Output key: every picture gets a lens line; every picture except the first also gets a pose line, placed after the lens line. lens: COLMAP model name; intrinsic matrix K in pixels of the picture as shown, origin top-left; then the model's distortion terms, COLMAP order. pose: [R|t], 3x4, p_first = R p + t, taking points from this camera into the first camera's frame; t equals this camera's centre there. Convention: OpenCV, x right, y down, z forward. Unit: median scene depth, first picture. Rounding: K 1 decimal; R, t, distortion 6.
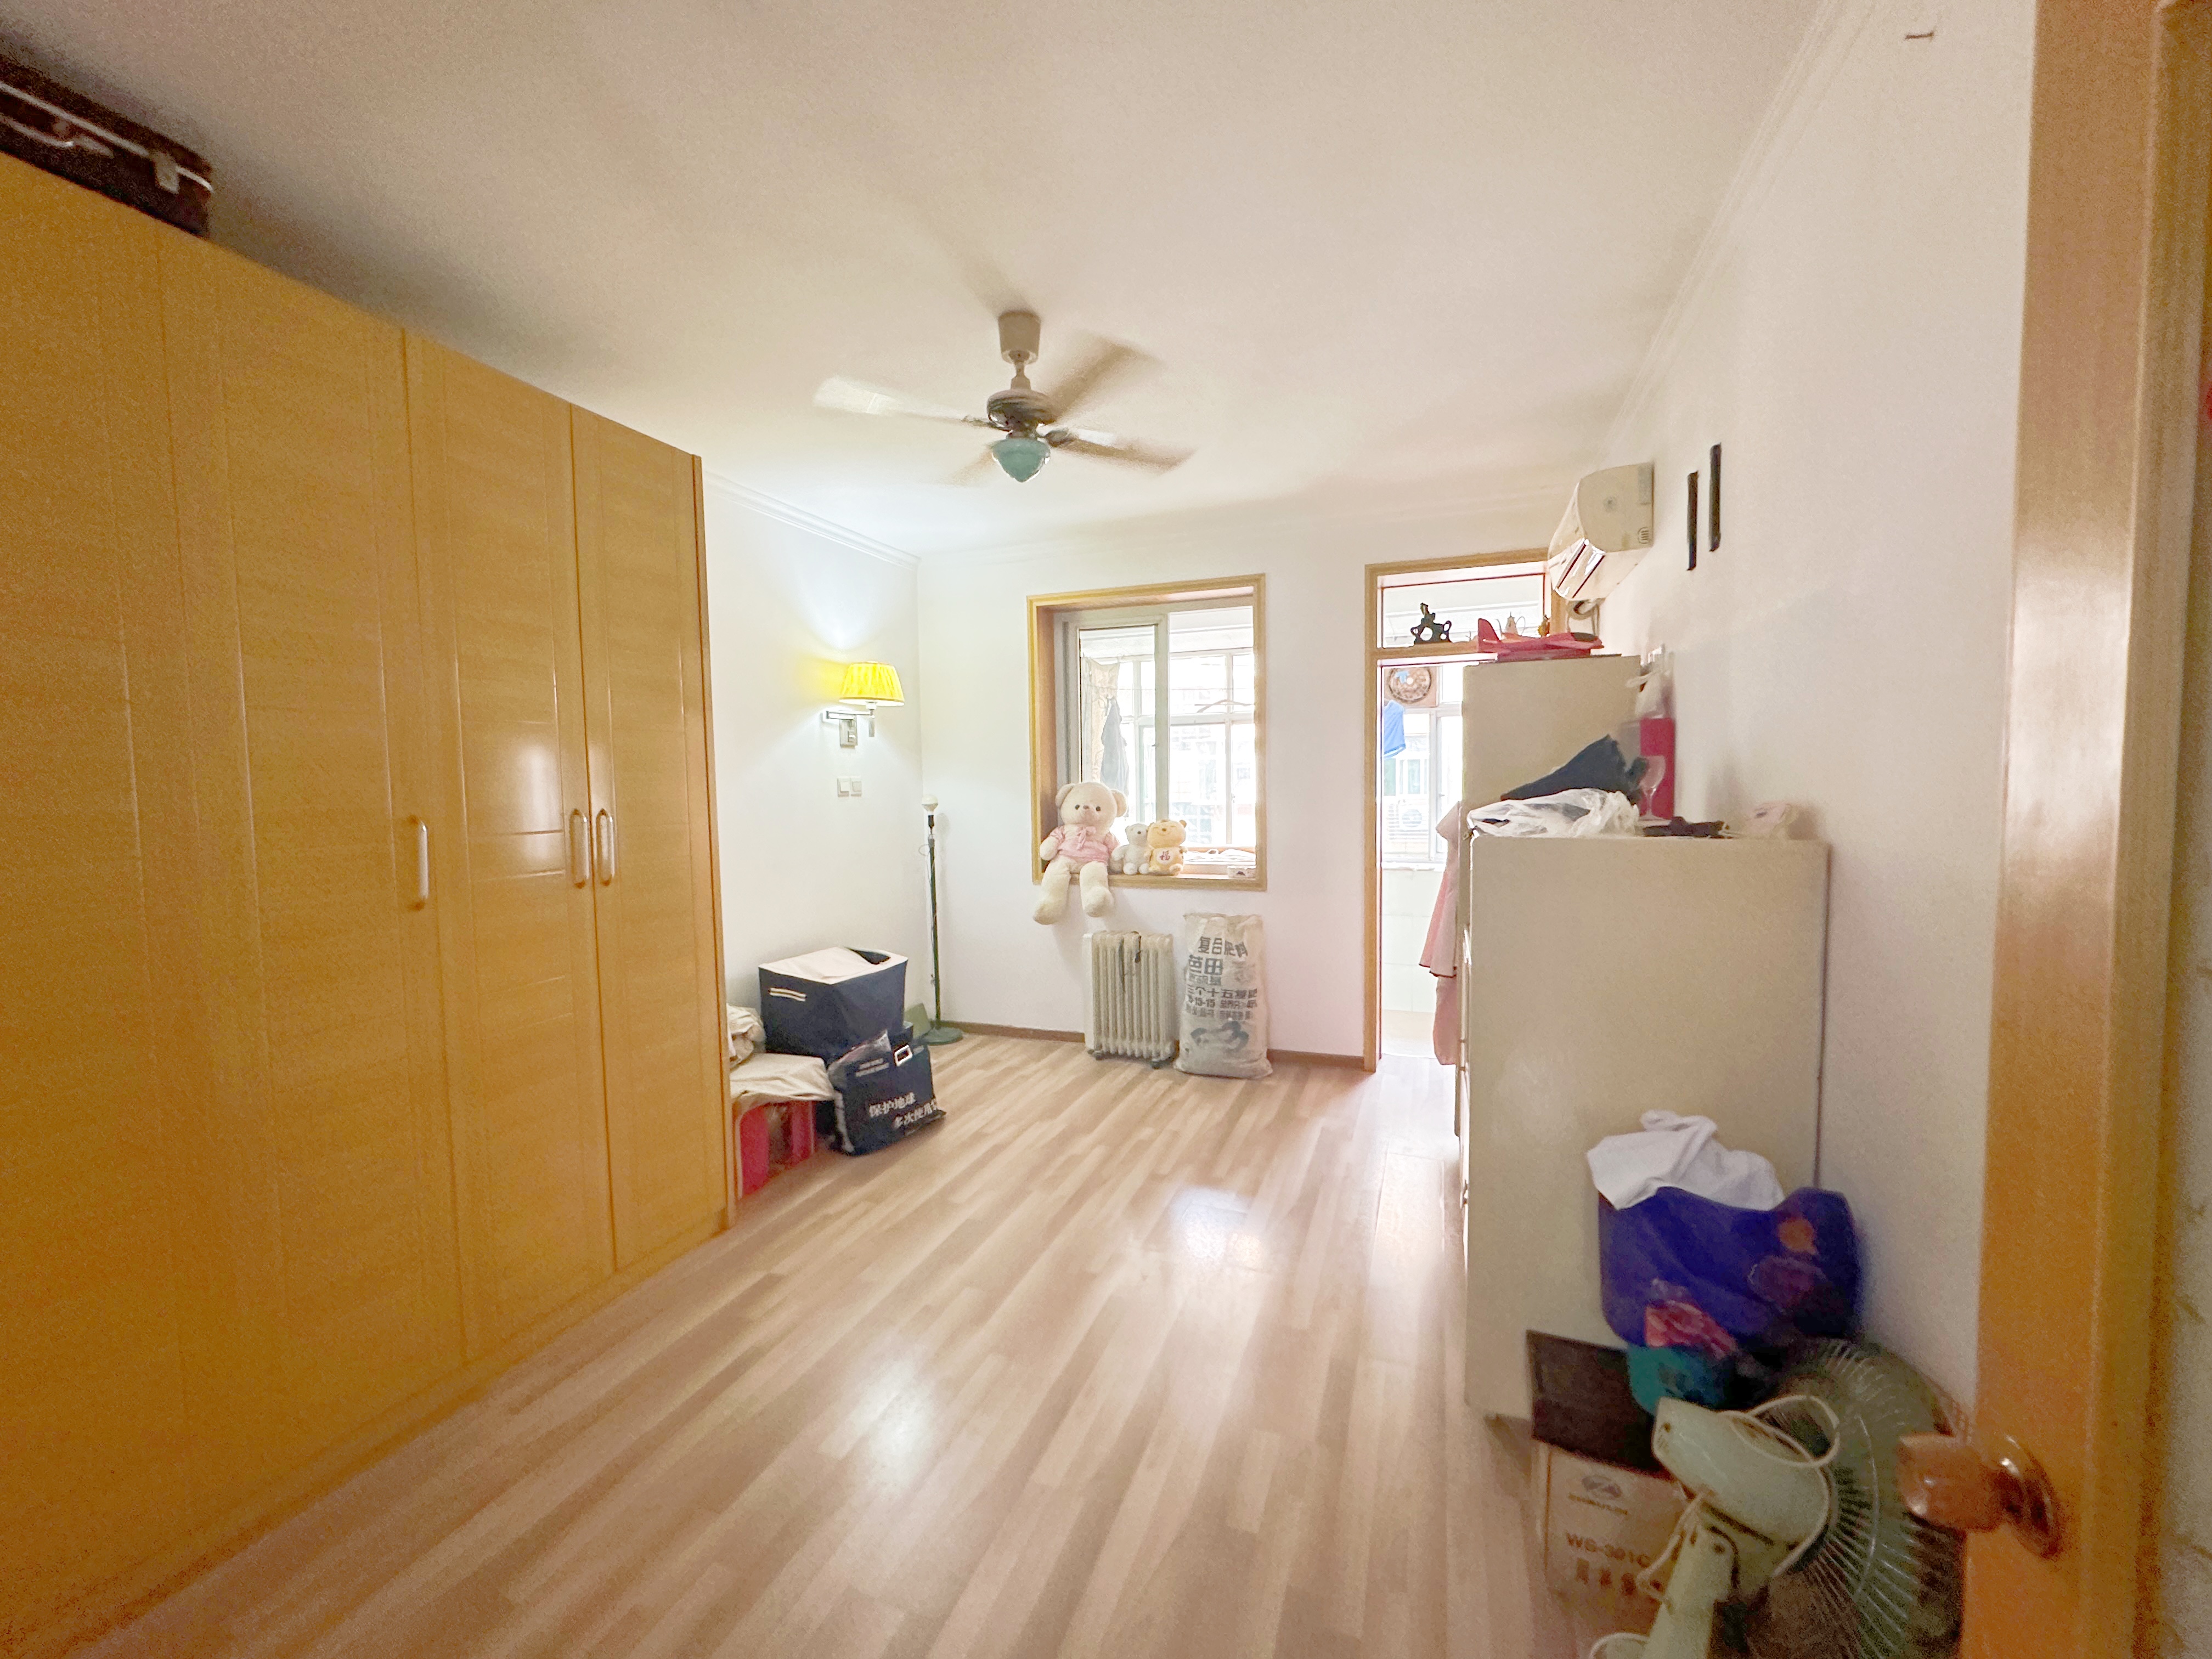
lens RADIAL K [[874.0, 0, 1105.9], [0, 874.0, 829.1], [0, 0, 1]] dist [-0.004091, 0.000271]
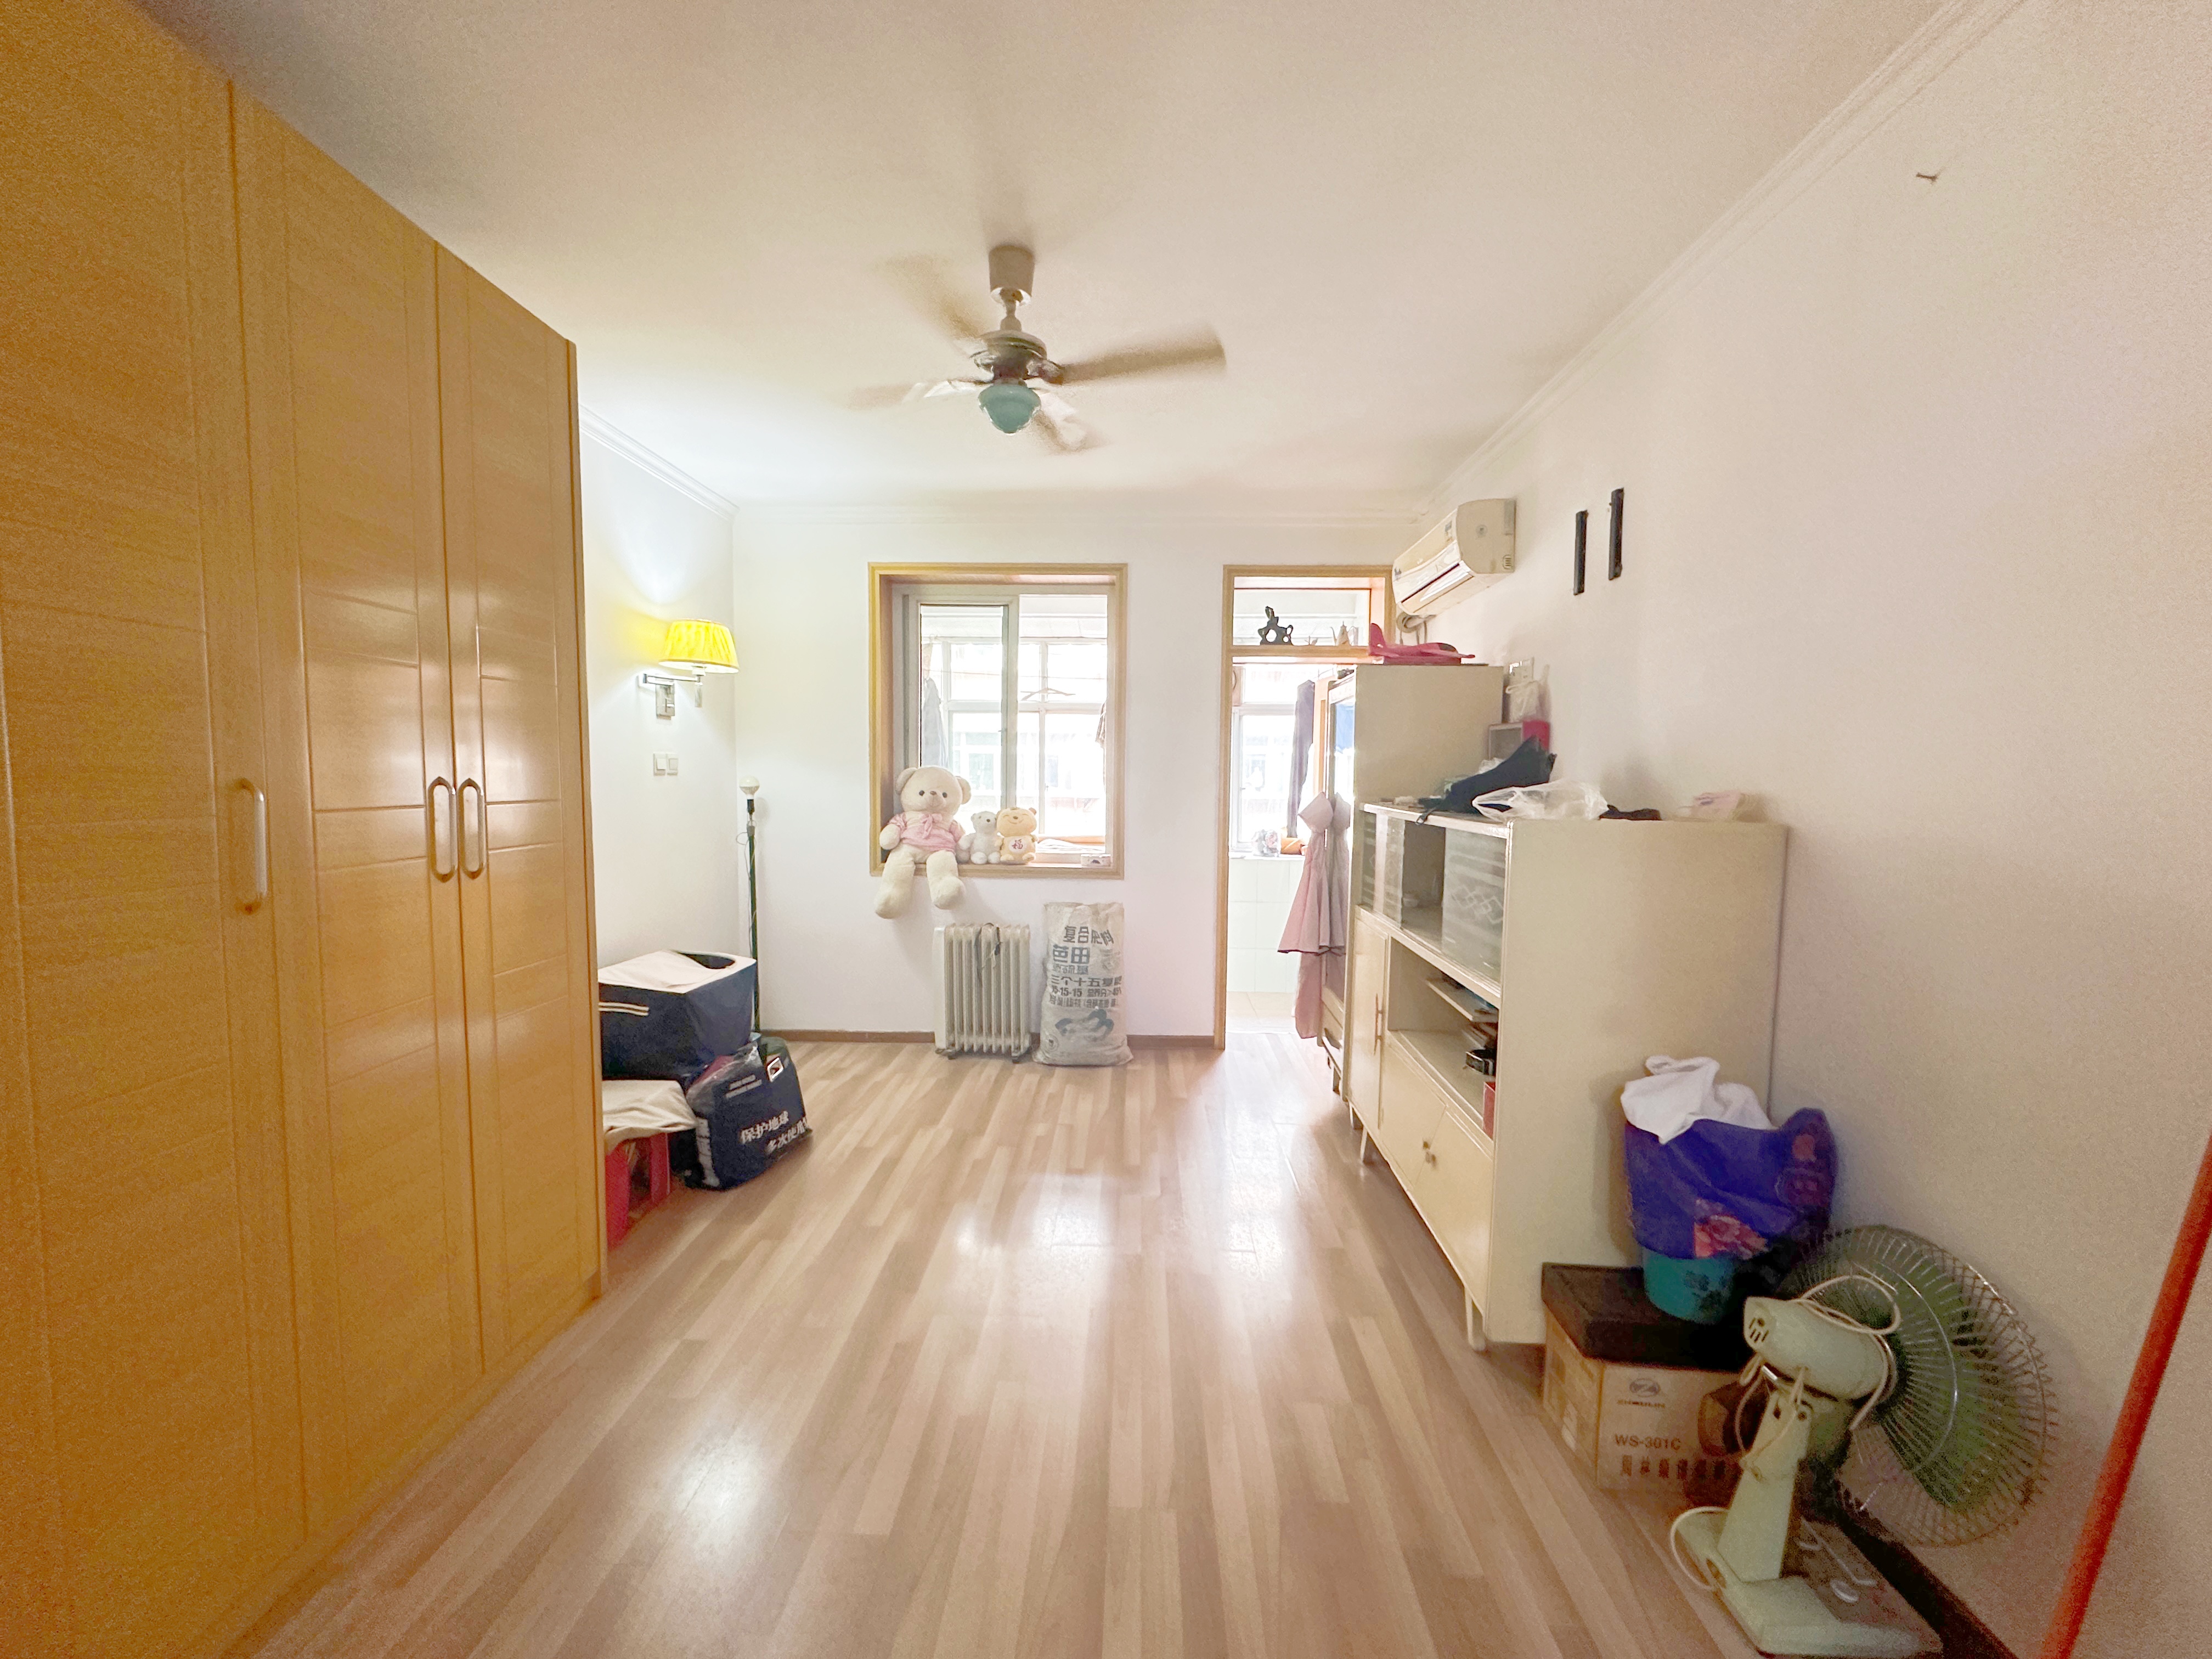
lens RADIAL K [[874.0, 0, 1105.3], [0, 874.0, 830.0], [0, 0, 1]] dist [-0.004091, 0.000271]
pose [[0.947984, 0.004191, 0.318291, -0.200279], [-0.006906, 0.999949, 0.007401, 0.008738], [-0.318244, -0.009214, 0.947964, 0.063666]]
